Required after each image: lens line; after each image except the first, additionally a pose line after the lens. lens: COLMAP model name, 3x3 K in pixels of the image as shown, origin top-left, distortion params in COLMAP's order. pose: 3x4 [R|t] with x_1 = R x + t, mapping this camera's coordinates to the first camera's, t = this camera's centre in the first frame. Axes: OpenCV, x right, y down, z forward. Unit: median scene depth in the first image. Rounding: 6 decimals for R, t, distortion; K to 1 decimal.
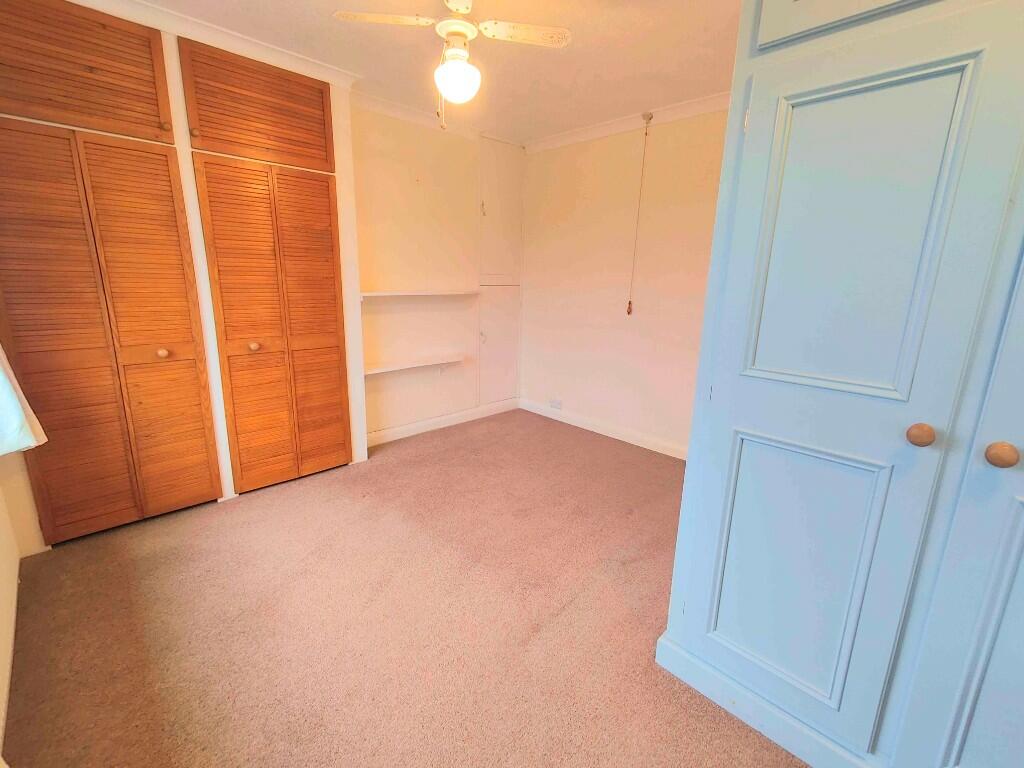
lens RADIAL K [[447.3, 0, 512.5], [0, 447.3, 379.9], [0, 0, 1]] dist [-0.001290, -0.000694]
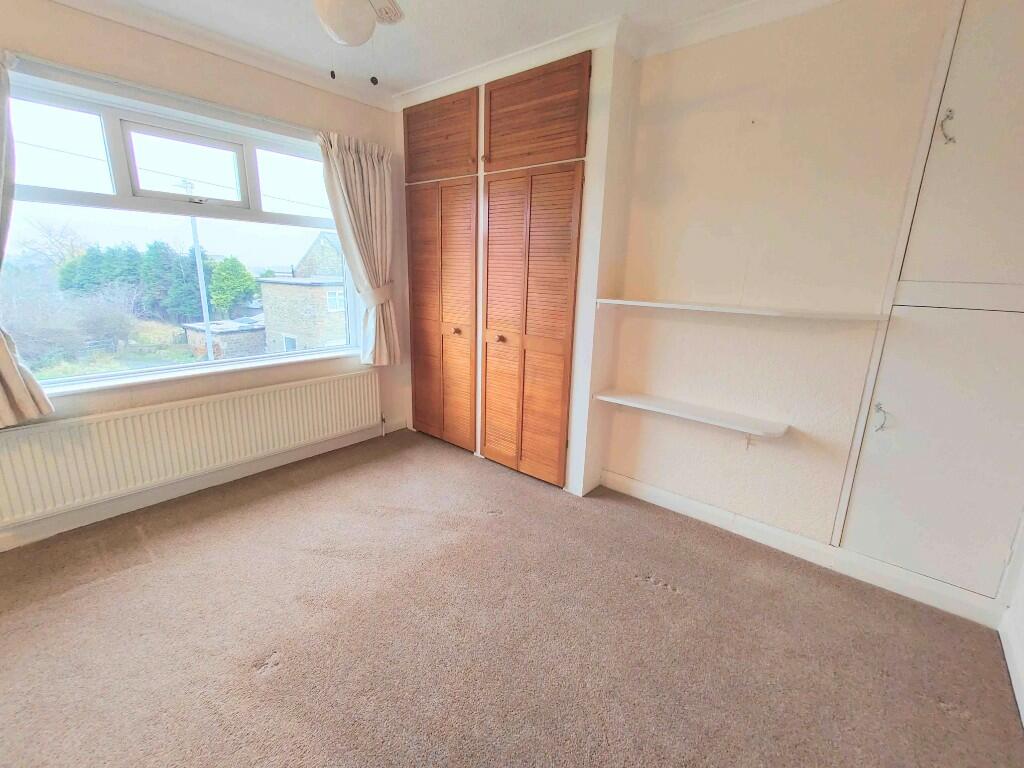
lens RADIAL K [[452.4, 0, 505.7], [0, 452.4, 381.9], [0, 0, 1]] dist [0.001124, 0.000439]
pose [[0.091156, 0.222335, -0.970700, 0.563745], [-0.249630, 0.948737, 0.193862, -0.198820], [0.964041, 0.224644, 0.141984, 0.890855]]
